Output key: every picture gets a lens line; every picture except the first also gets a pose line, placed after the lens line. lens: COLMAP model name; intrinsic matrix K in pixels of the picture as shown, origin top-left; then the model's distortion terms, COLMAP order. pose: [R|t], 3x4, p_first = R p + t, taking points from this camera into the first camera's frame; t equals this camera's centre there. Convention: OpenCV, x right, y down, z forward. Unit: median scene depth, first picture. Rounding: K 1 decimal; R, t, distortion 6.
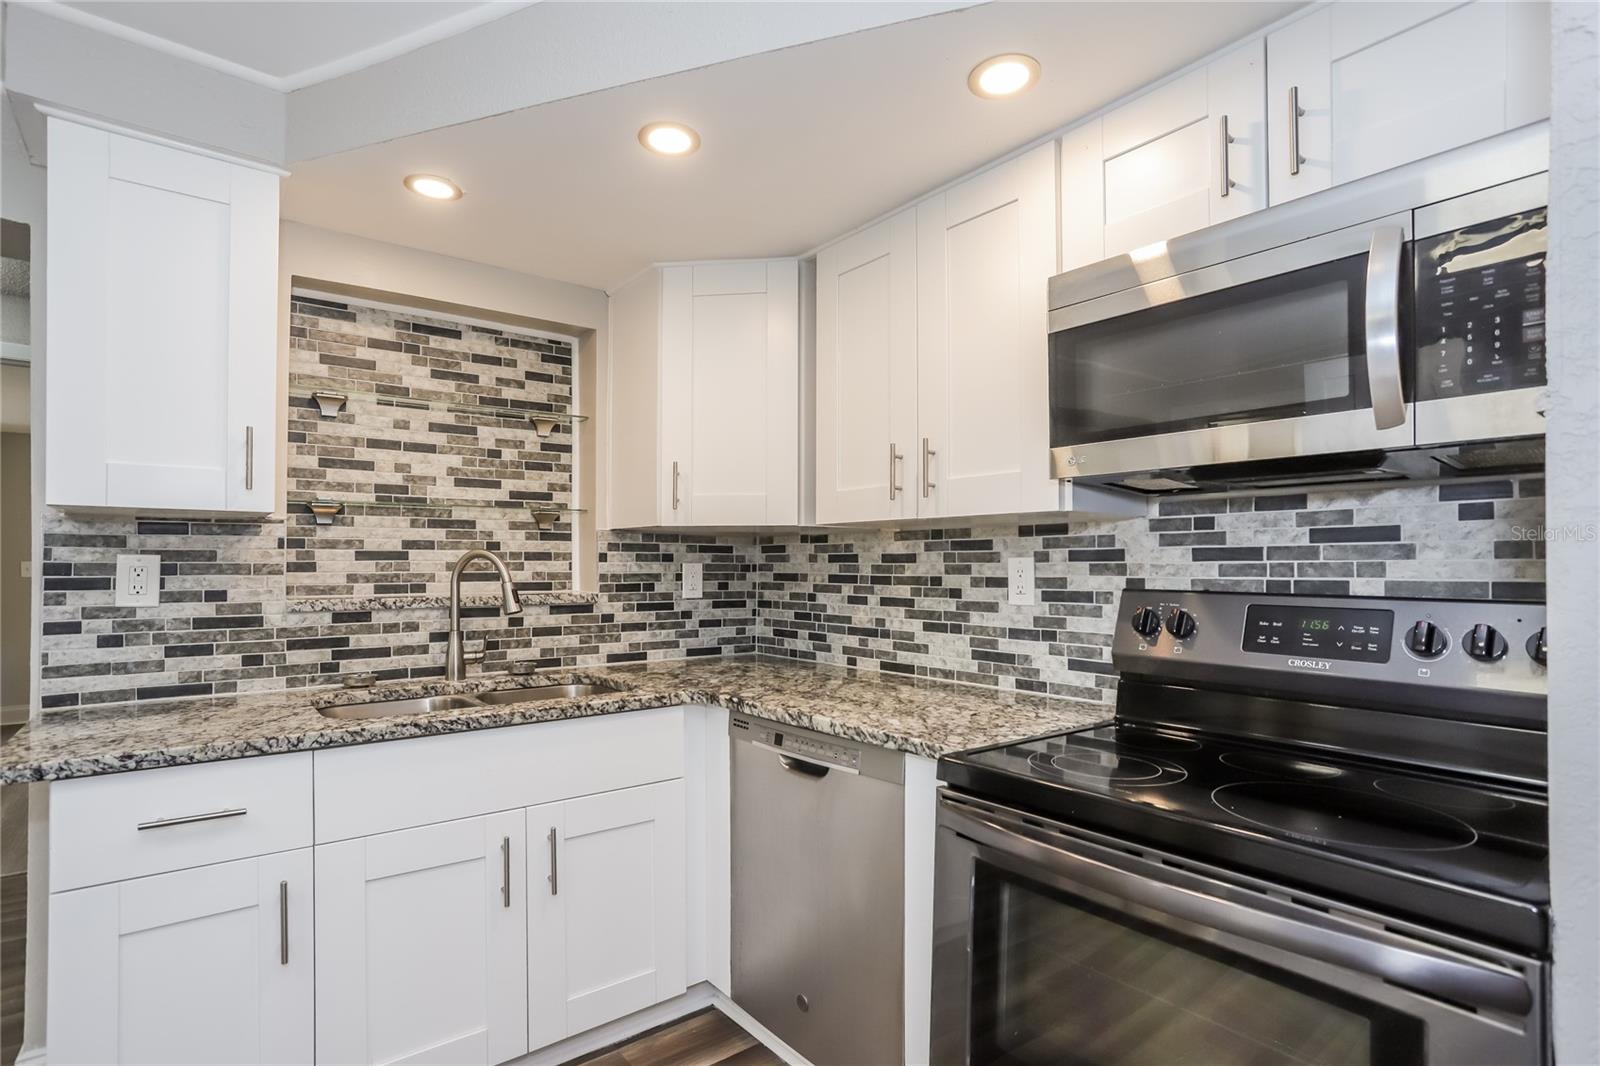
lens RADIAL K [[802.5, 0, 804.6], [0, 802.5, 541.3], [0, 0, 1]] dist [-0.062380, 0.038183]
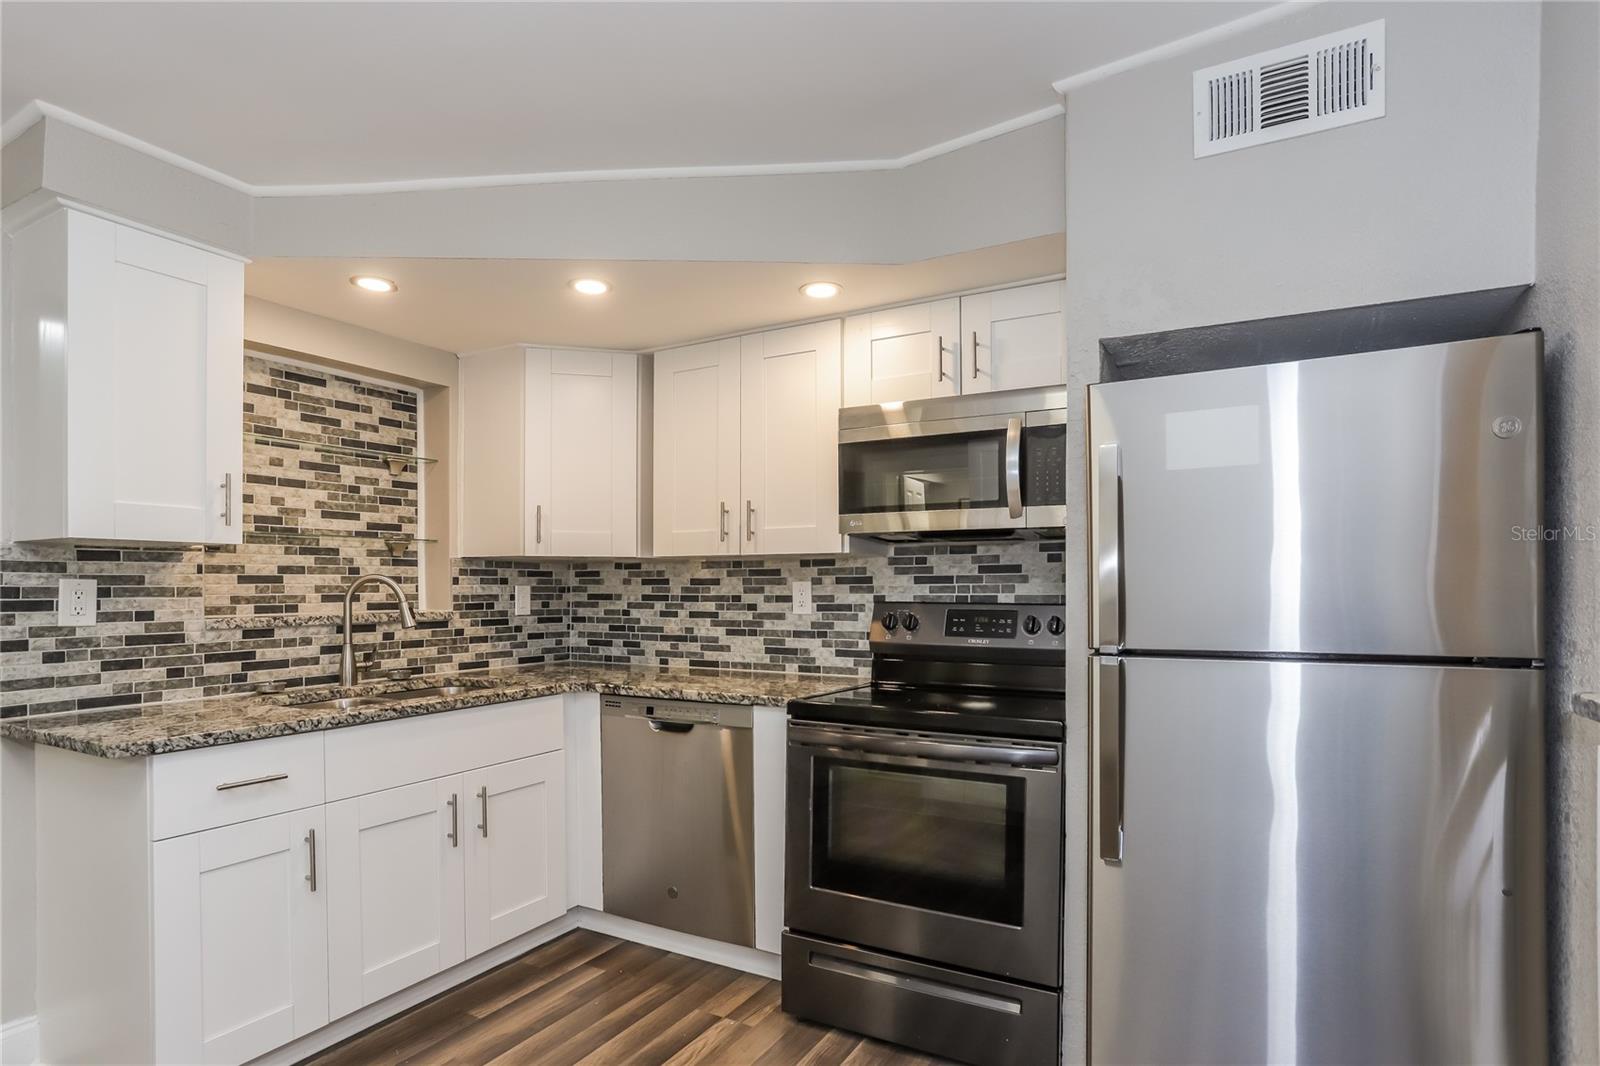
lens RADIAL K [[802.5, 0, 804.6], [0, 802.5, 541.3], [0, 0, 1]] dist [-0.062380, 0.038183]
pose [[0.930398, 0.017508, 0.366132, -0.242263], [-0.007614, 0.999566, -0.028449, -0.010676], [-0.366471, 0.023681, 0.930128, -0.337269]]
